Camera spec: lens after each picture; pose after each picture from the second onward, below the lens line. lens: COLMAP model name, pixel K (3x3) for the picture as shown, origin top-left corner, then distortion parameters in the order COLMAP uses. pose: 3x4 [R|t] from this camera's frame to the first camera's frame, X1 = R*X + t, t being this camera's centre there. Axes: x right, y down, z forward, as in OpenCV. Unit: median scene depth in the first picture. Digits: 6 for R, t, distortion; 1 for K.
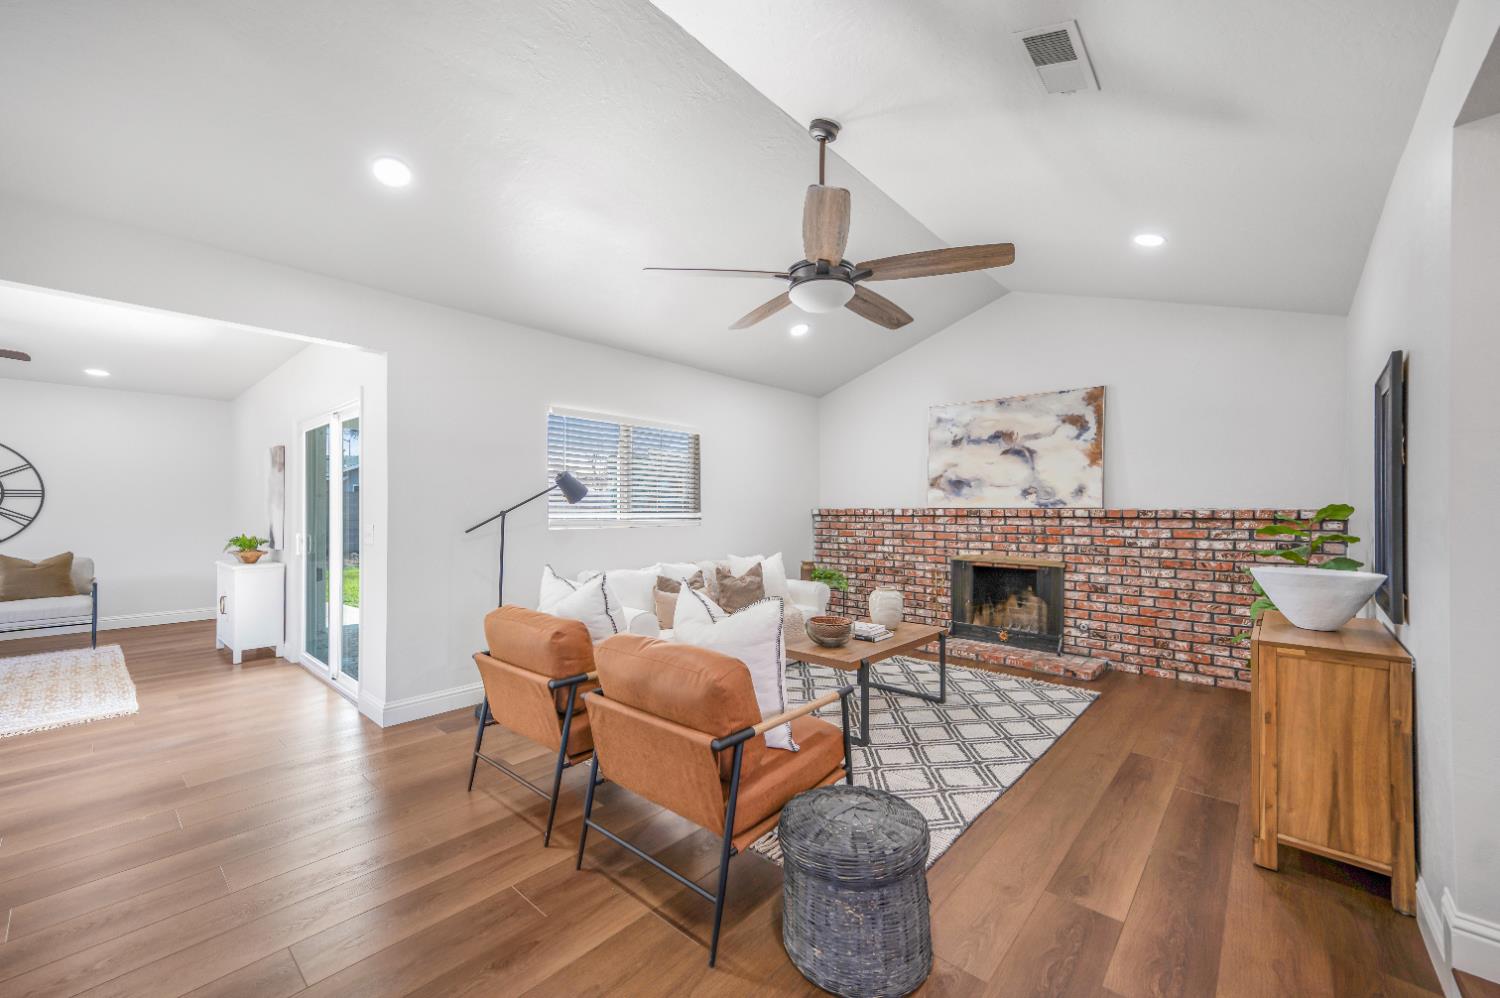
lens RADIAL K [[588.3, 0, 753.7], [0, 588.3, 506.1], [0, 0, 1]] dist [0.018916, 0.000091]
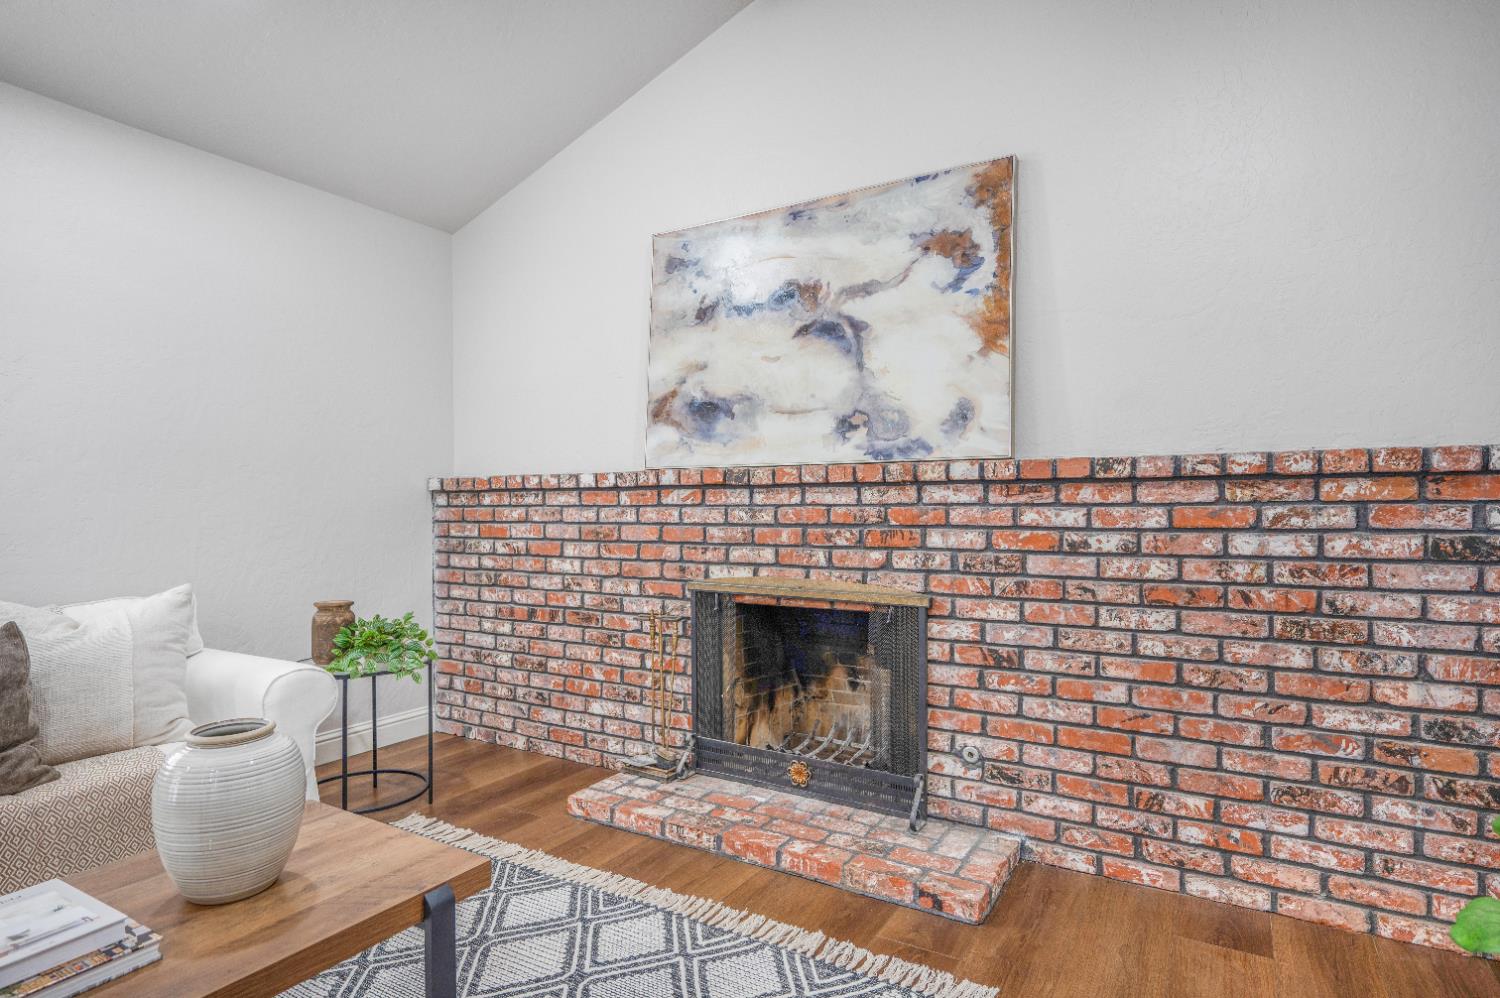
lens RADIAL K [[803.3, 0, 750.0], [0, 803.3, 499.0], [0, 0, 1]] dist [0.000719, -0.000022]
pose [[0.982329, -0.003439, 0.187132, 0.307458], [0.004019, 0.999988, -0.002717, 0.031692], [-0.187121, 0.003421, 0.982331, 0.489600]]
